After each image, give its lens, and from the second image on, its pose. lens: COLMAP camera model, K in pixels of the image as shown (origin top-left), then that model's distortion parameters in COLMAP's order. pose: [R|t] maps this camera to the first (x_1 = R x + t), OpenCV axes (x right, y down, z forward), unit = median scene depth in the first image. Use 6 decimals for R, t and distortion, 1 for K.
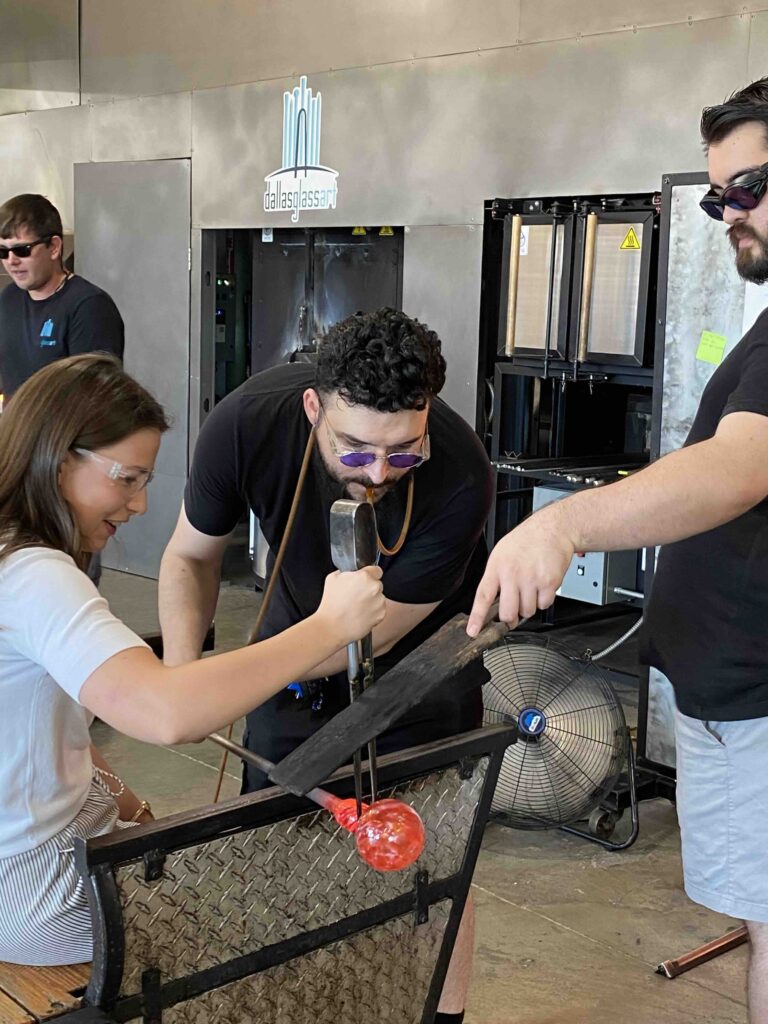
lens RADIAL K [[1378.3, 0, 410.4], [0, 1378.3, 502.9], [0, 0, 1]] dist [0.050034, 0.000000]
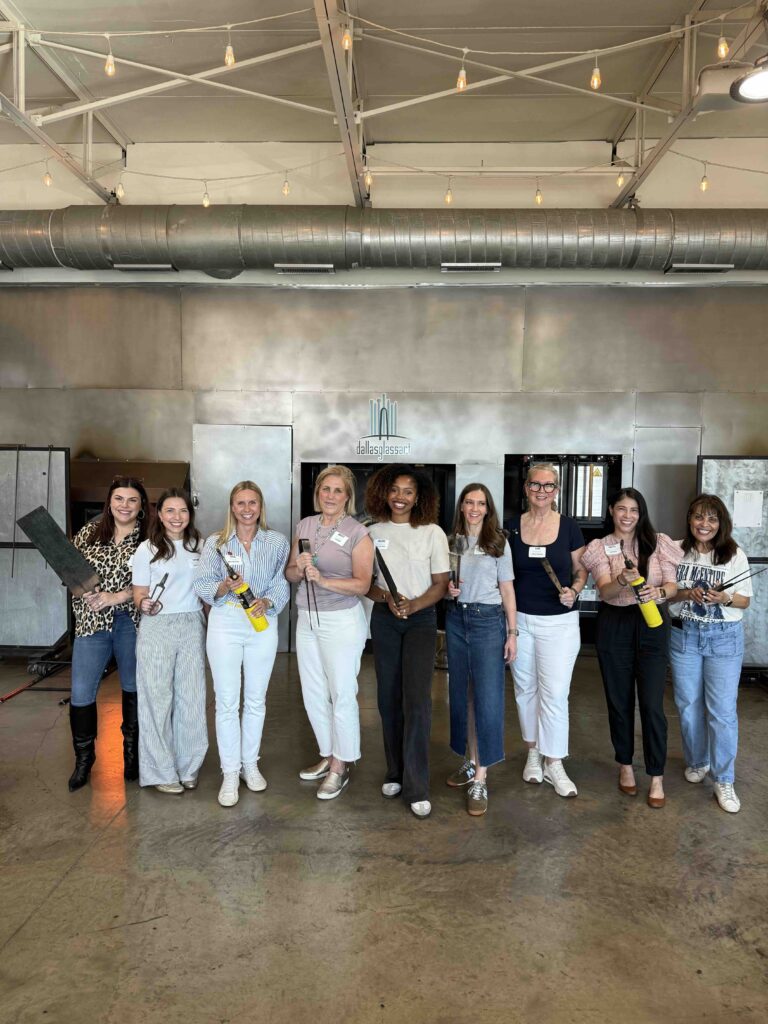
lens RADIAL K [[724.2, 0, 385.6], [0, 724.2, 513.1], [0, 0, 1]] dist [0.017105, -0.025918]
pose [[0.760438, -0.059757, 0.646655, -1.042235], [0.111192, 0.993034, -0.038992, -0.106738], [-0.639820, 0.101554, 0.761785, 0.225965]]
